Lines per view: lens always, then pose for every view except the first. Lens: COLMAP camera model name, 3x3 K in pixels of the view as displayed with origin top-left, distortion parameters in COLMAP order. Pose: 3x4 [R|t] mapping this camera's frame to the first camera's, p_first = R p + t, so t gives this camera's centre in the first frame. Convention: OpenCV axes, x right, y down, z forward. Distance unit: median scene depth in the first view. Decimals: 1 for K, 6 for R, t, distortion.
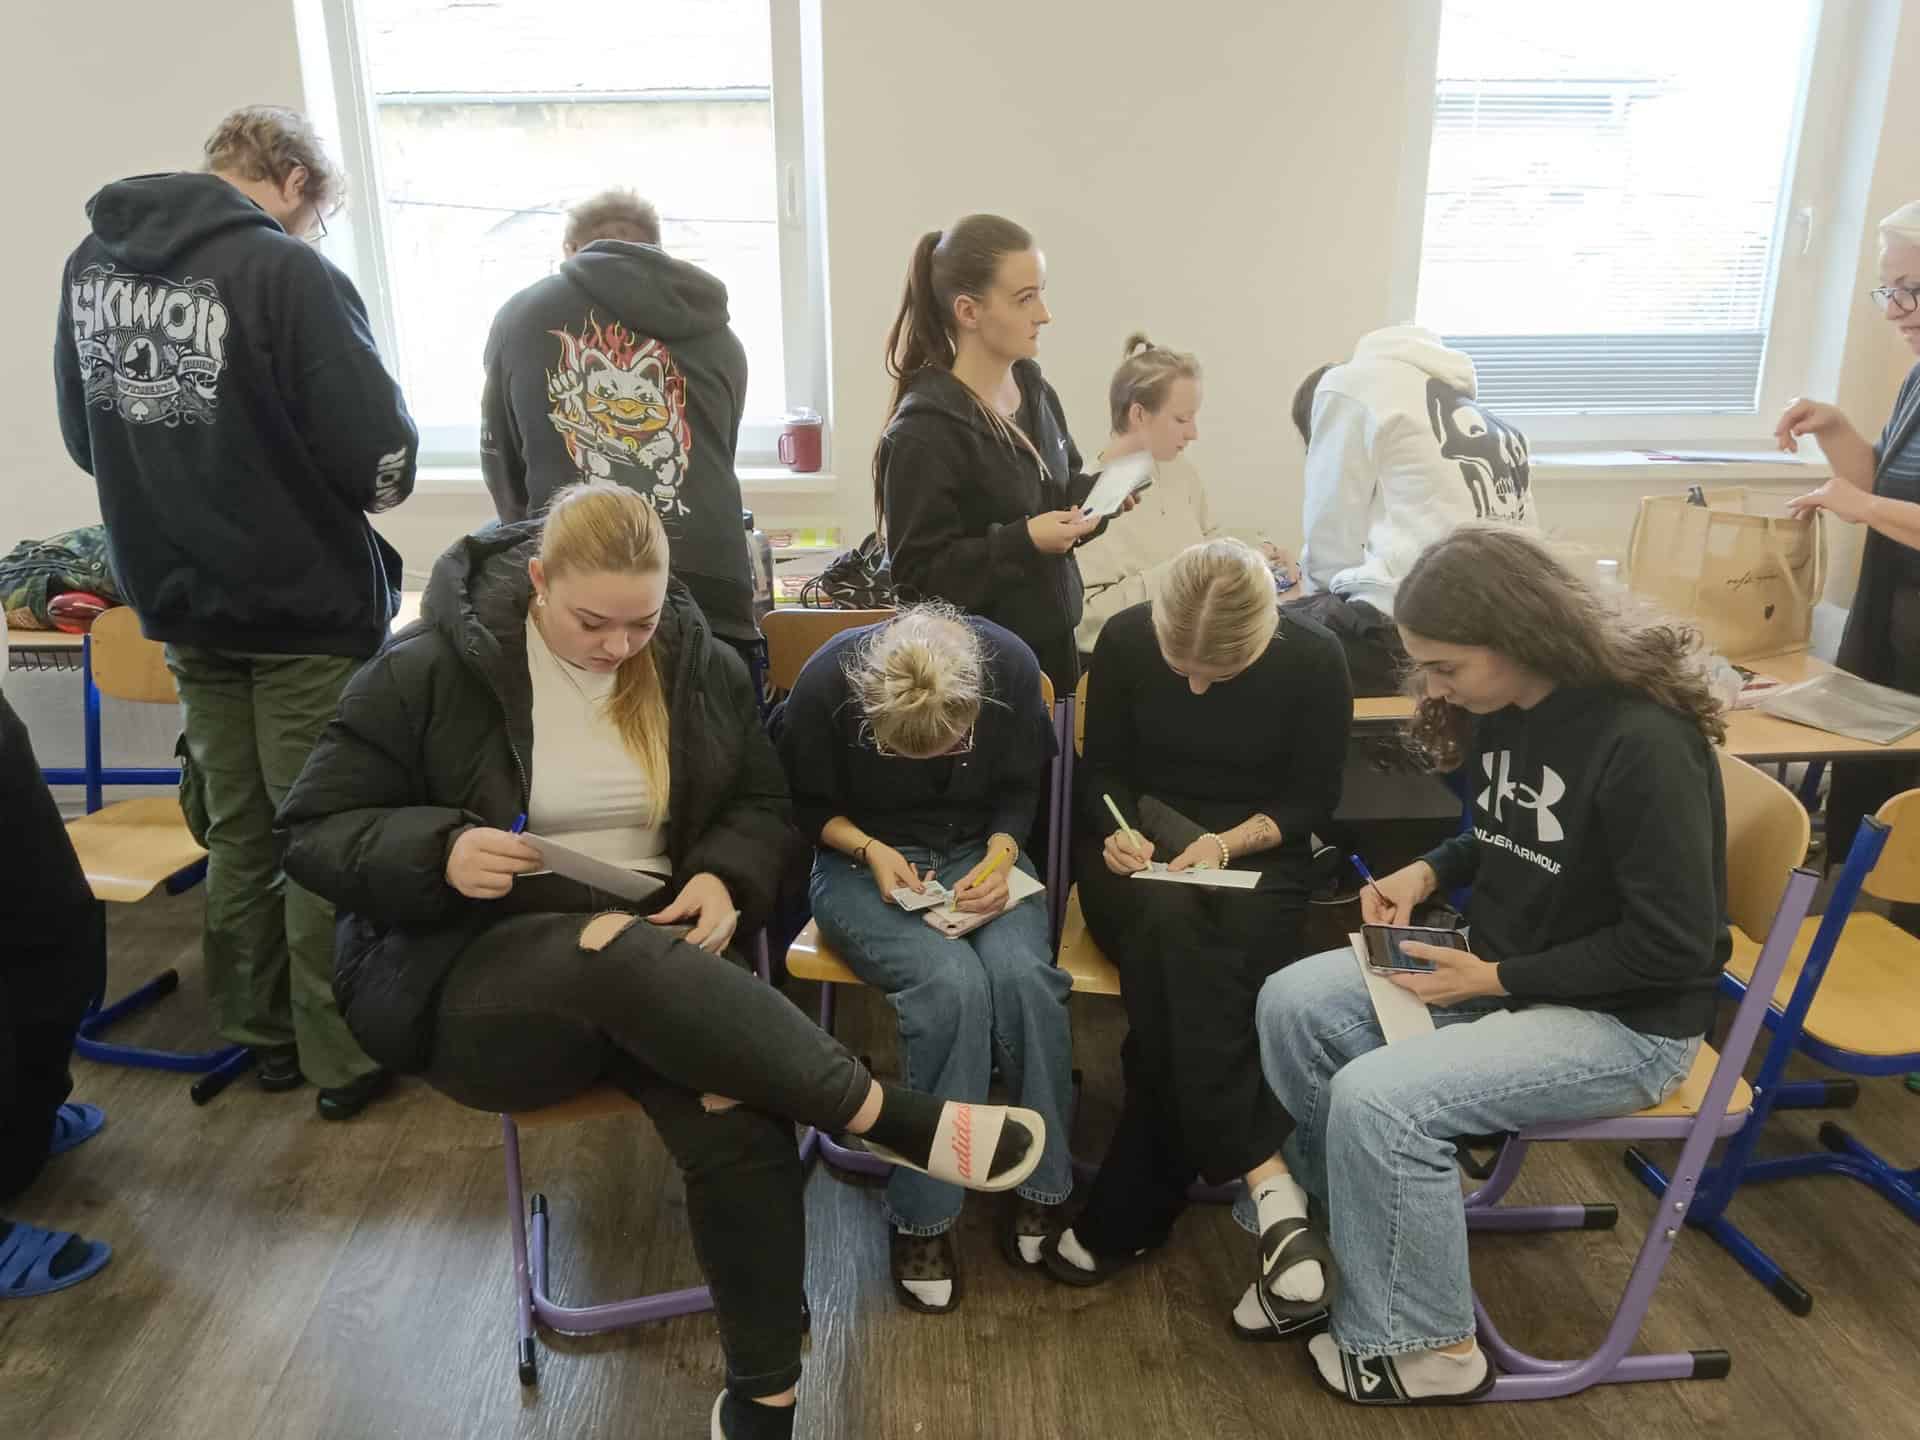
lens RADIAL K [[1510.6, 0, 960.0], [0, 1510.6, 720.0], [0, 0, 1]] dist [-0.007812, -0.002166]
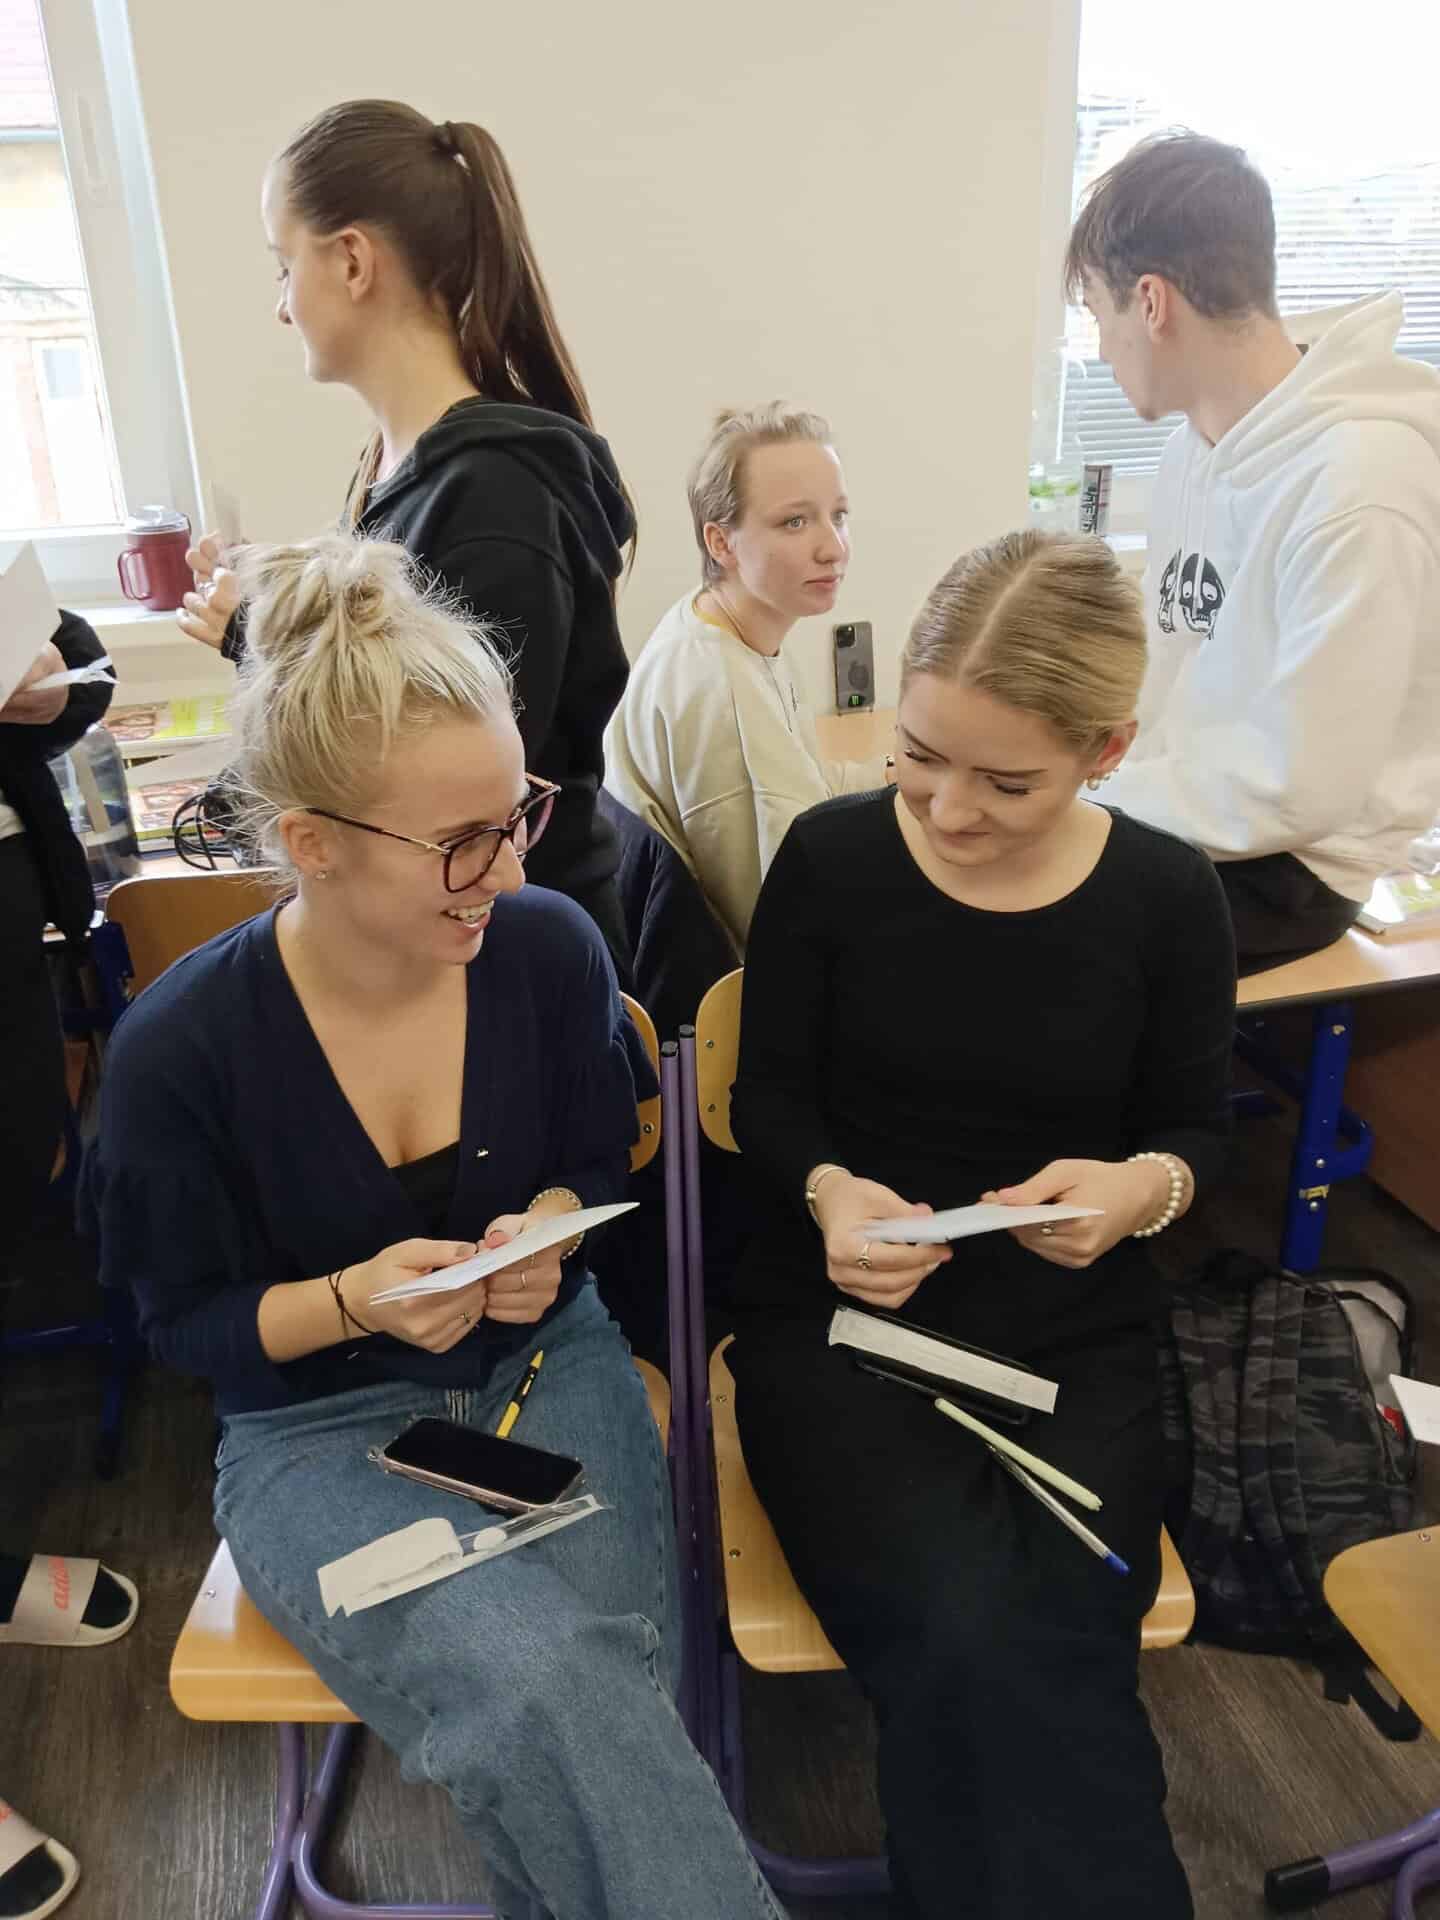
lens RADIAL K [[1510.6, 0, 720.0], [0, 1510.6, 960.0], [0, 0, 1]] dist [-0.007812, -0.002166]
pose [[0.980450, -0.108199, 0.164351, 0.002485], [0.092925, 0.990842, 0.097960, -0.066399], [-0.173445, -0.080772, 0.981526, 0.367569]]
